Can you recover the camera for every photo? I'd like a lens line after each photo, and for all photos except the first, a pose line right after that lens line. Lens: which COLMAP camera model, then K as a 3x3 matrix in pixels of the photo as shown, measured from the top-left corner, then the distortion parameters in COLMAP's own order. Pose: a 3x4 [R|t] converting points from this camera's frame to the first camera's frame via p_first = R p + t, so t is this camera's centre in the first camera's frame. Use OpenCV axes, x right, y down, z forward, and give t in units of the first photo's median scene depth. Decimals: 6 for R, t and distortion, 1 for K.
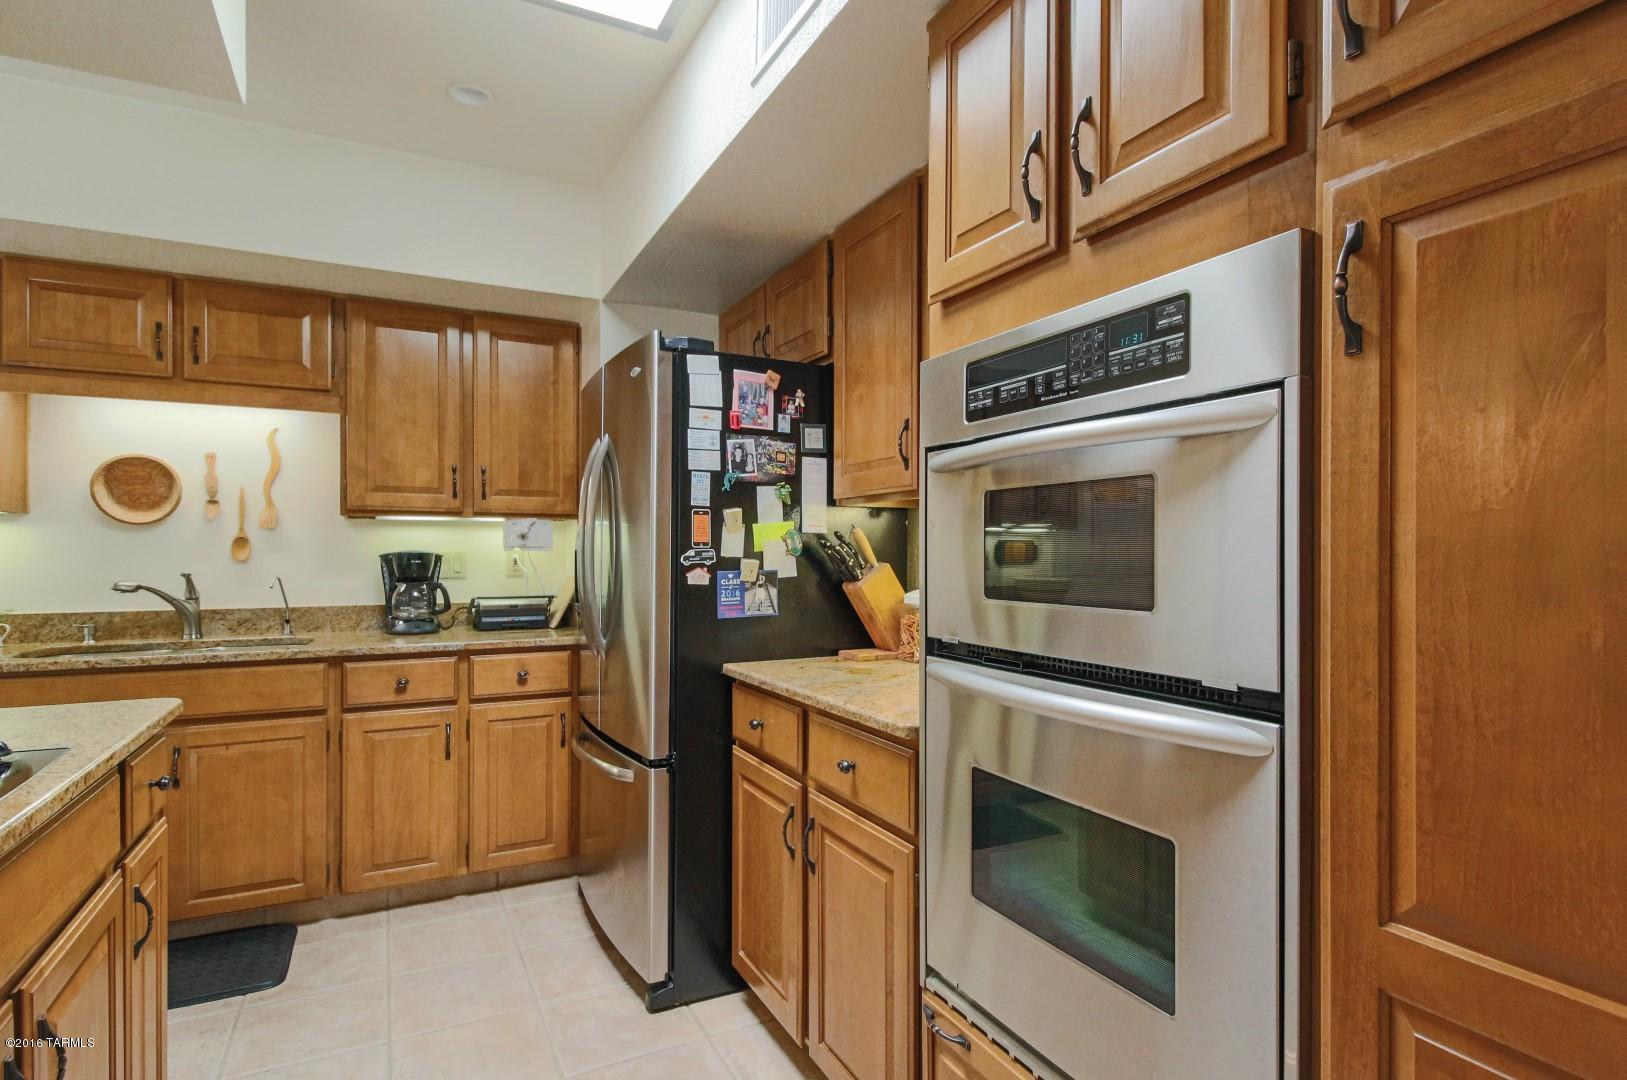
lens RADIAL K [[838.9, 0, 818.6], [0, 838.9, 543.6], [0, 0, 1]] dist [0.000509, -0.001344]
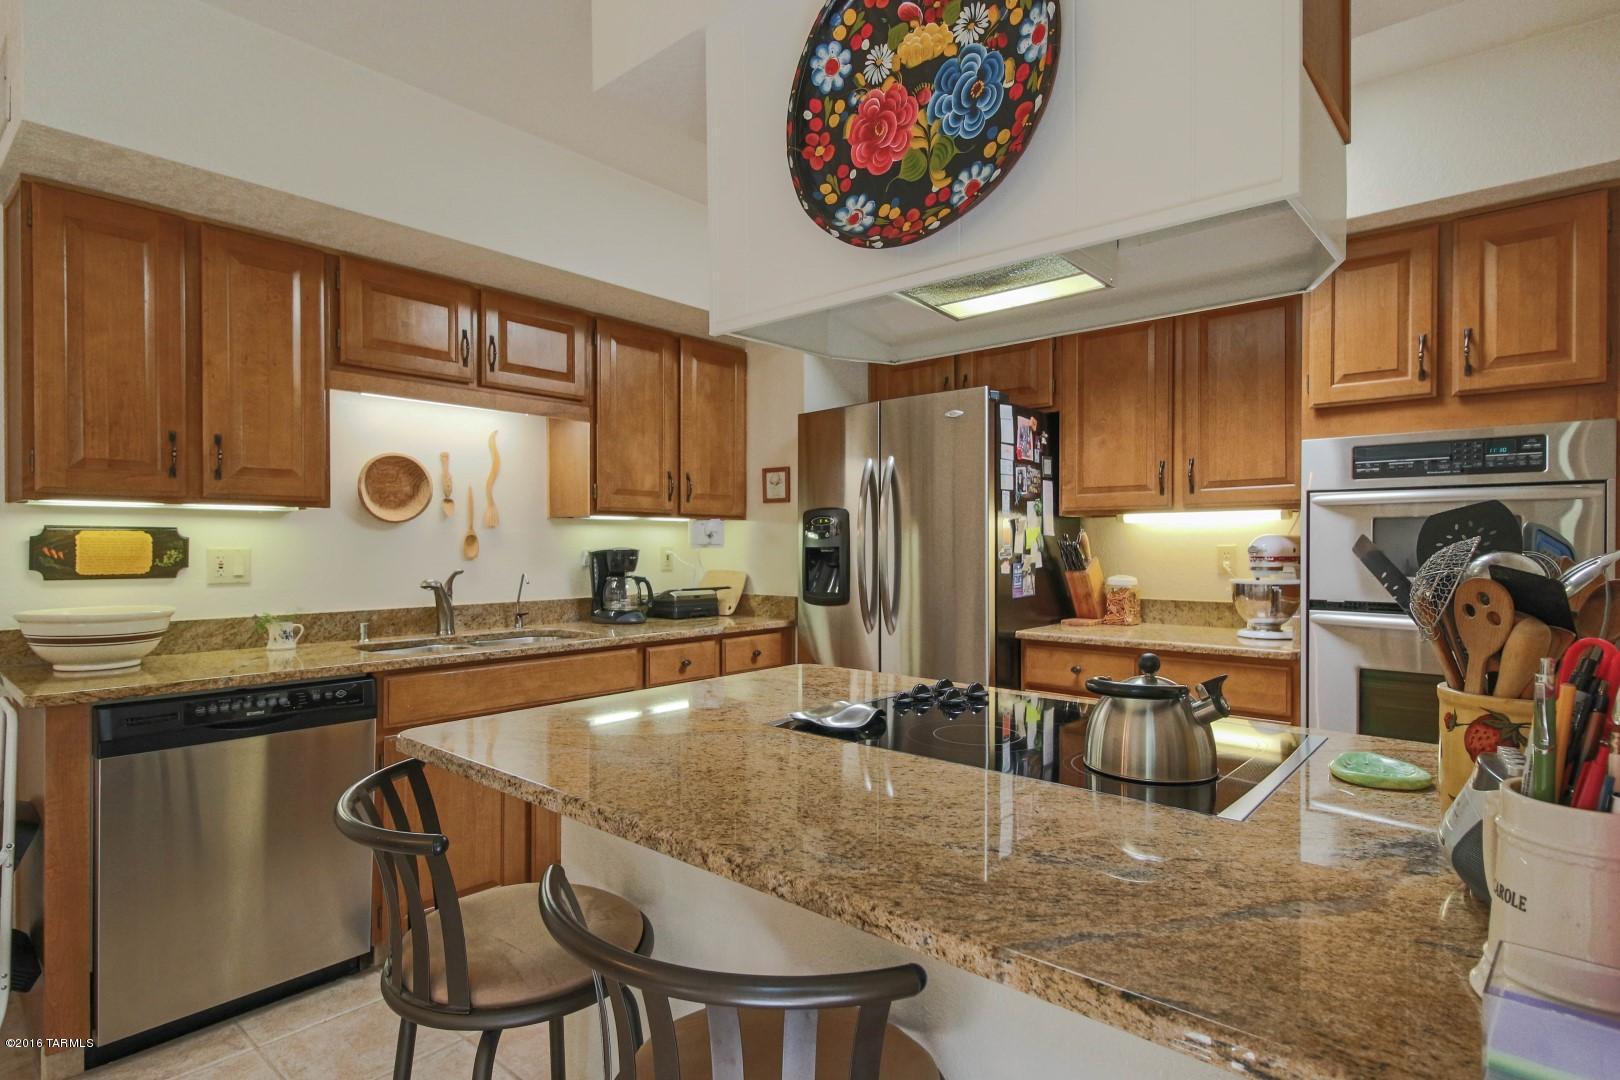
lens RADIAL K [[835.3, 0, 815.1], [0, 835.3, 543.6], [0, 0, 1]] dist [0.000509, -0.001344]
pose [[0.930977, 0.000338, 0.365078, -0.819107], [-0.003131, 0.999970, 0.007057, -0.007352], [-0.365065, -0.007713, 0.930950, -0.135124]]
